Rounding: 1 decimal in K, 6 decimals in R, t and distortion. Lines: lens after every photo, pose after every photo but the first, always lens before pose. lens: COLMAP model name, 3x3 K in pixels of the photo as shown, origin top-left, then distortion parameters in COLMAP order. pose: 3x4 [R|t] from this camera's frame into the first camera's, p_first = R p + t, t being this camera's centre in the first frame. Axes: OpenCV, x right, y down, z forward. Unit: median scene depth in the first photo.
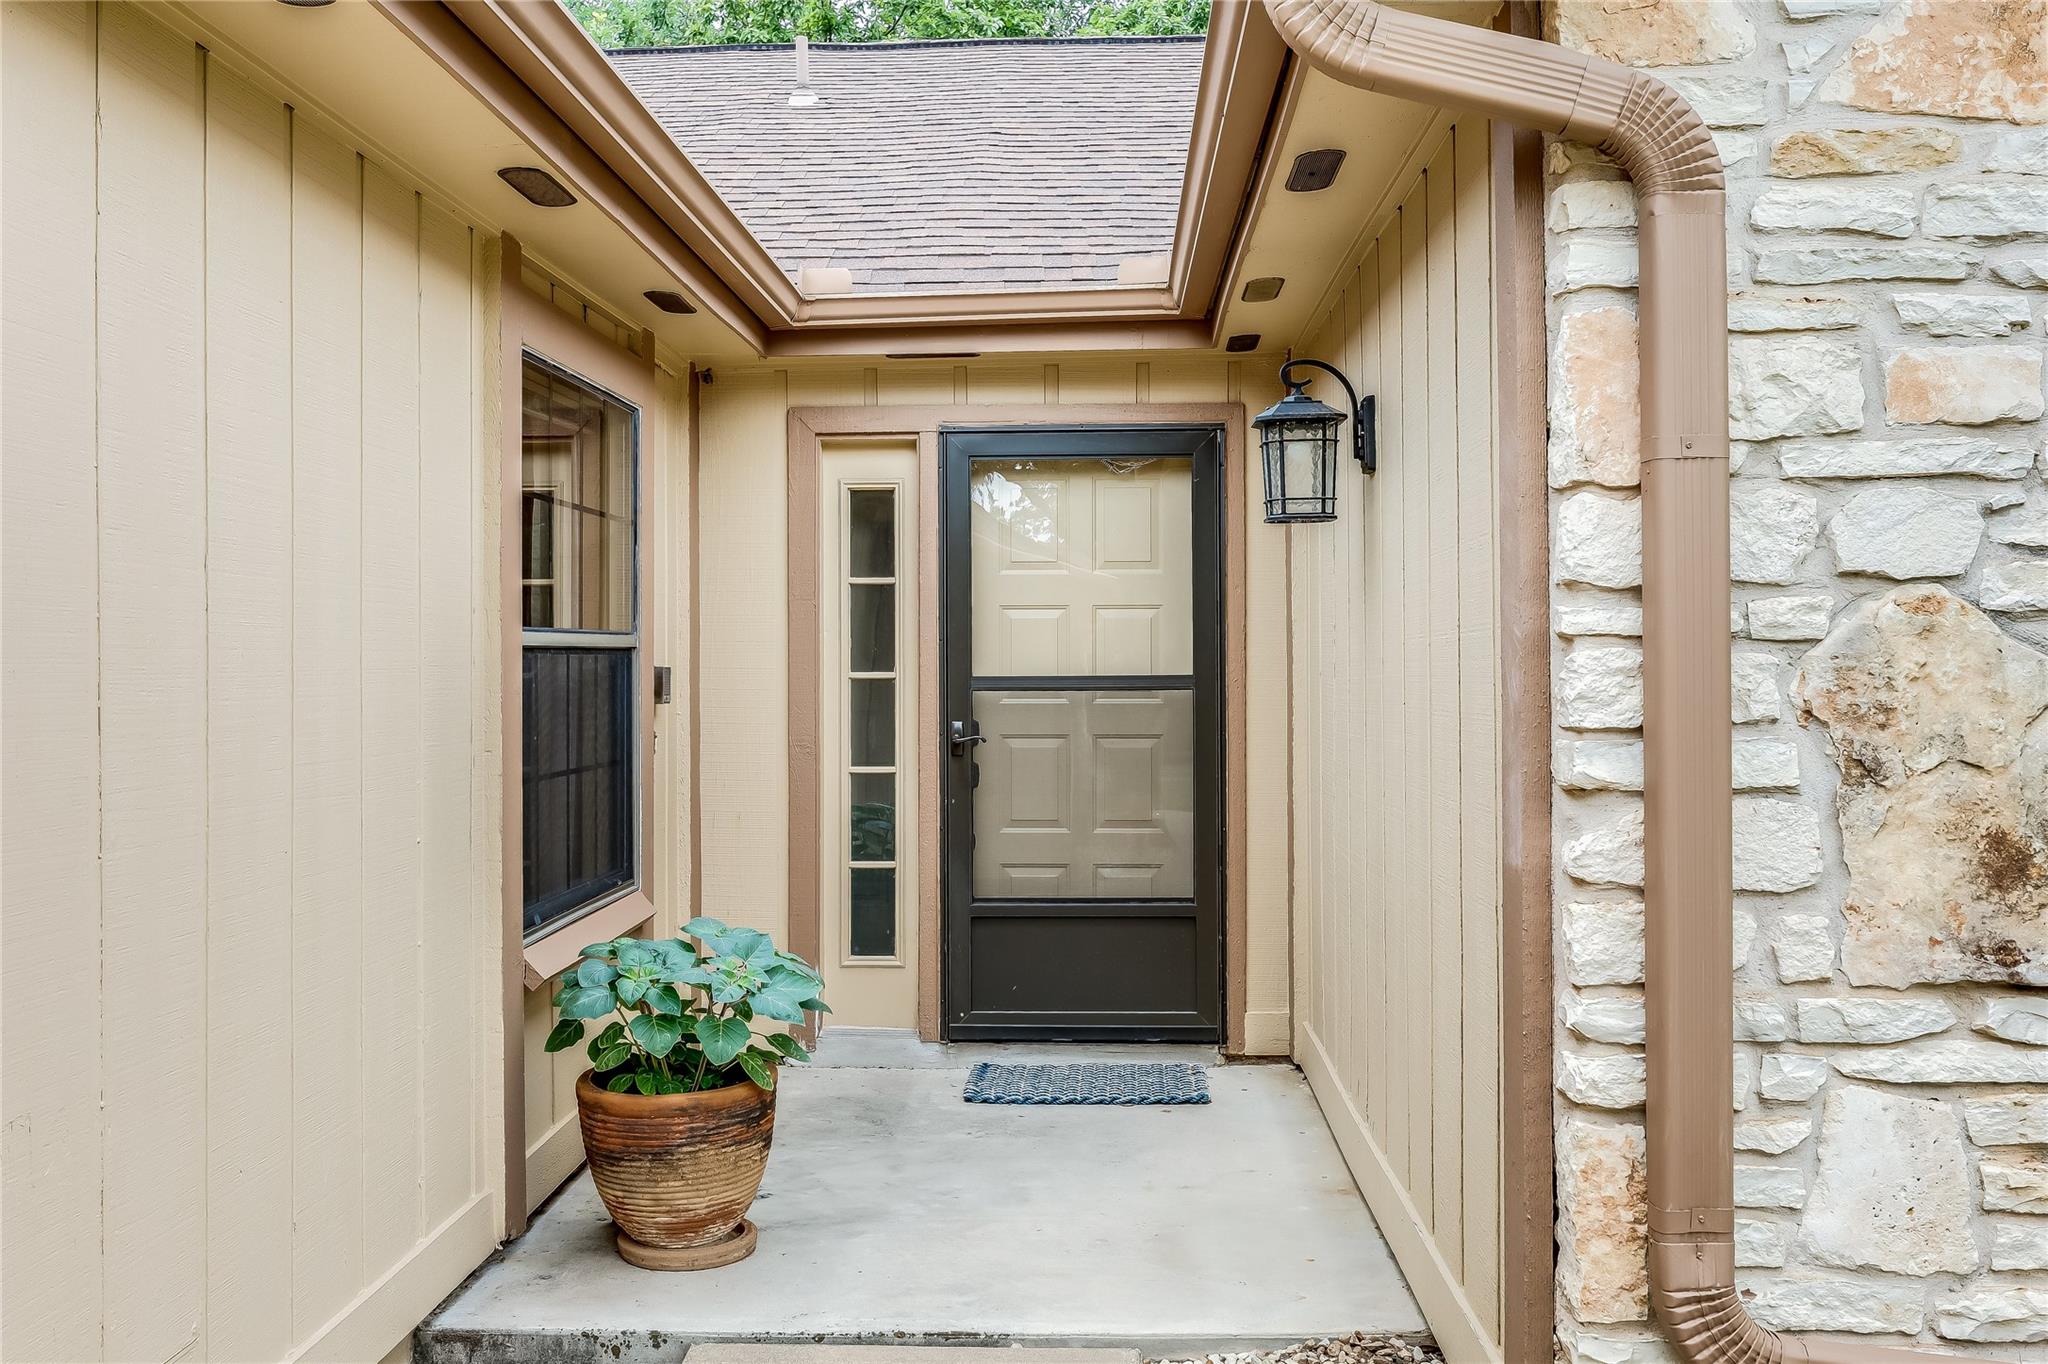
lens RADIAL K [[1782.9, 0, 1026.0], [0, 1782.9, 681.3], [0, 0, 1]] dist [0.001475, -0.000108]
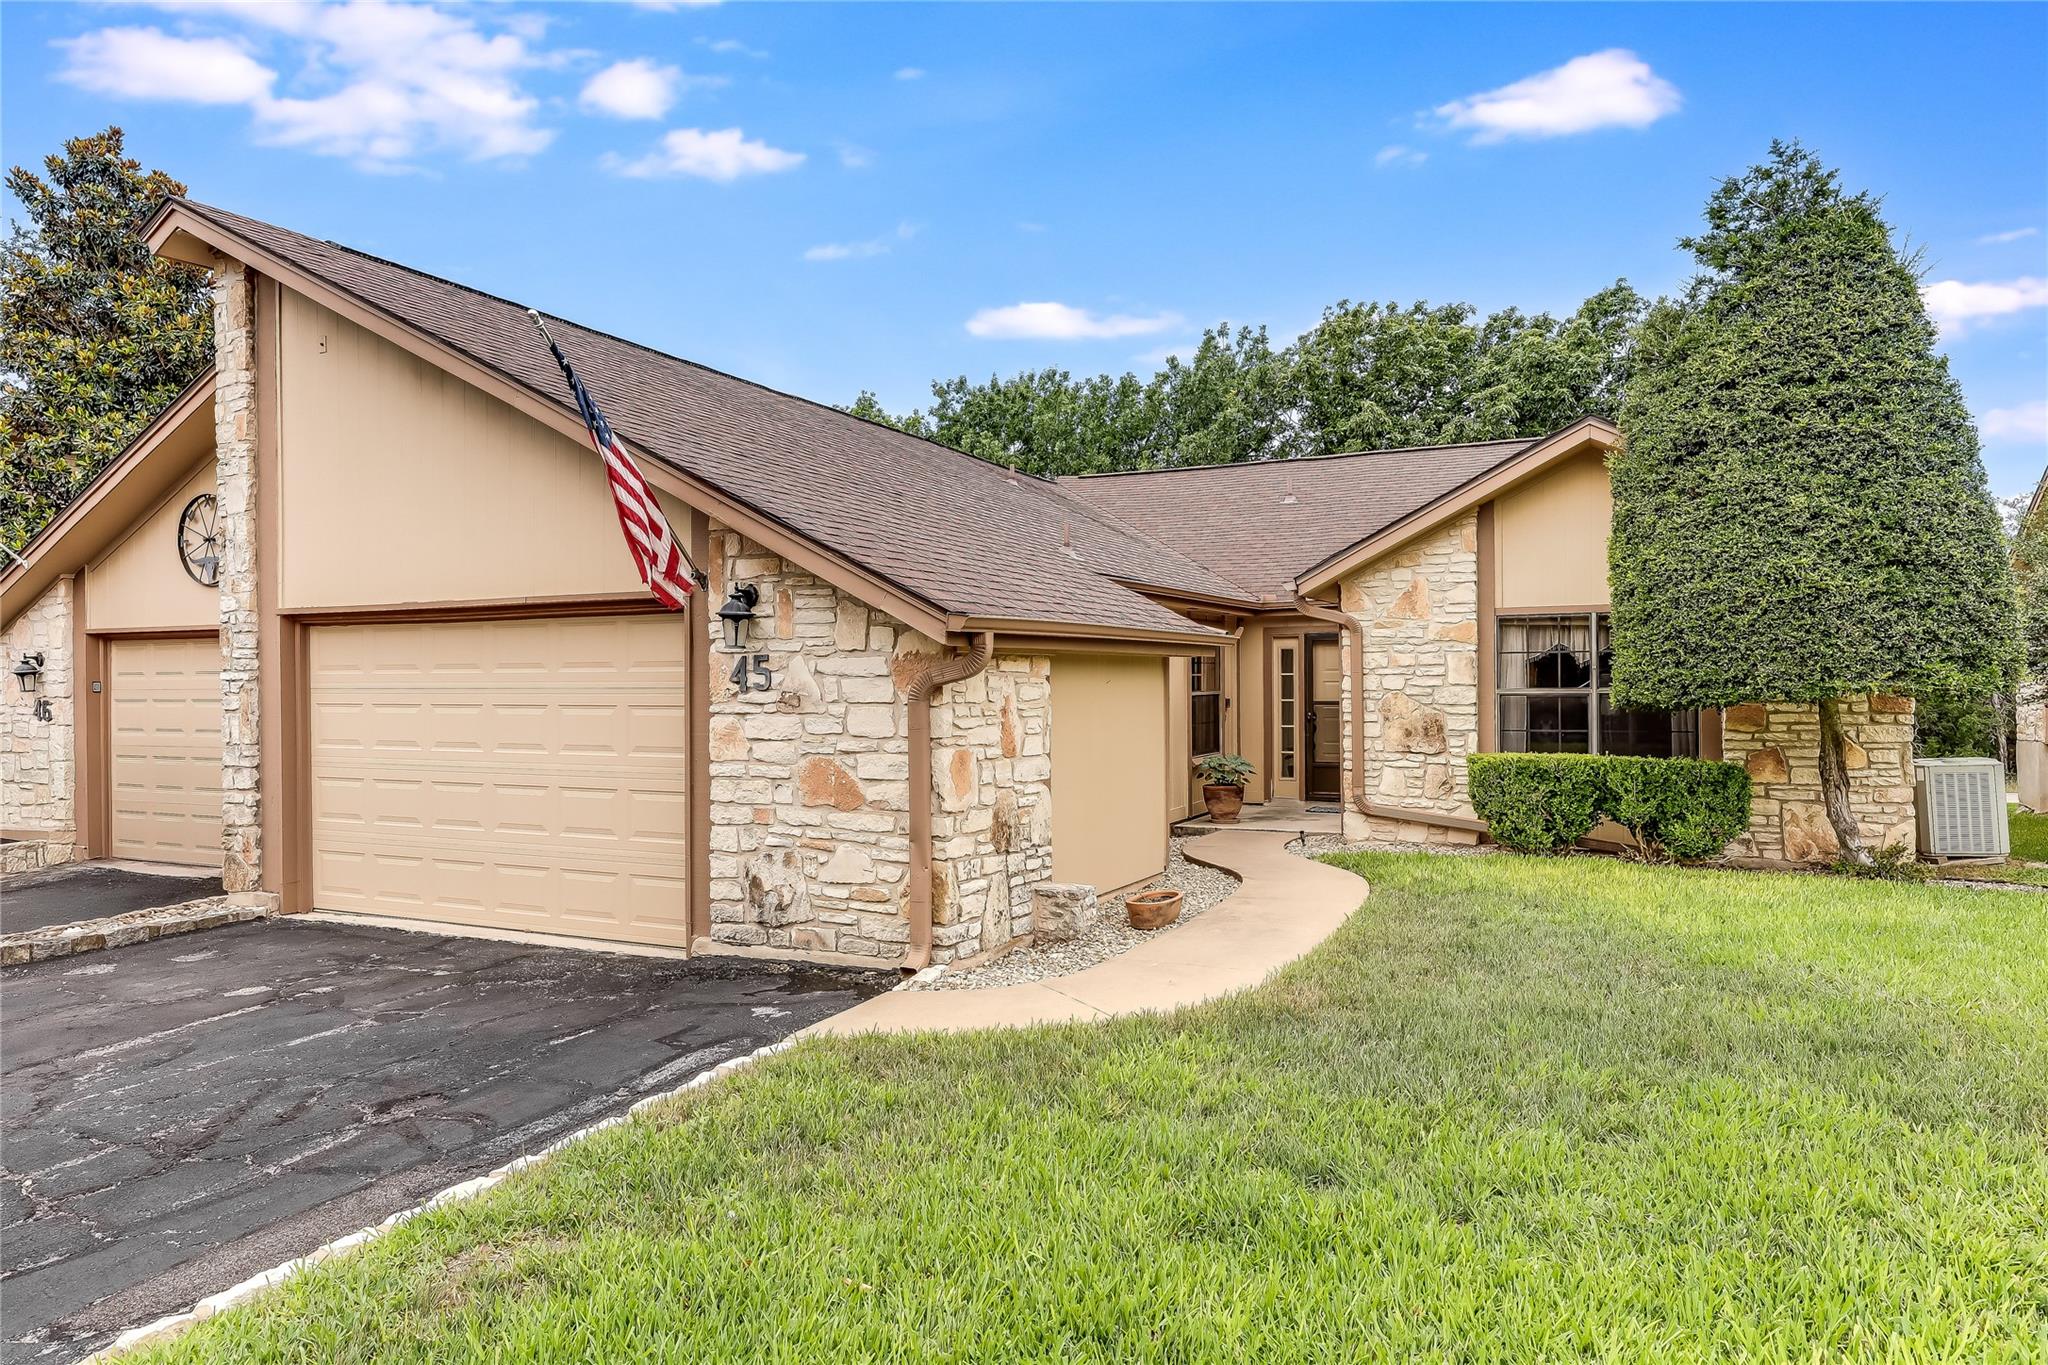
lens RADIAL K [[1297.7, 0, 1027.8], [0, 1297.7, 685.1], [0, 0, 1]] dist [-0.001298, -0.000016]
pose [[0.914484, -0.000575, -0.404622, 0.575306], [-0.001569, 0.999986, -0.004966, -0.023203], [0.404619, 0.005176, 0.914471, -1.880898]]
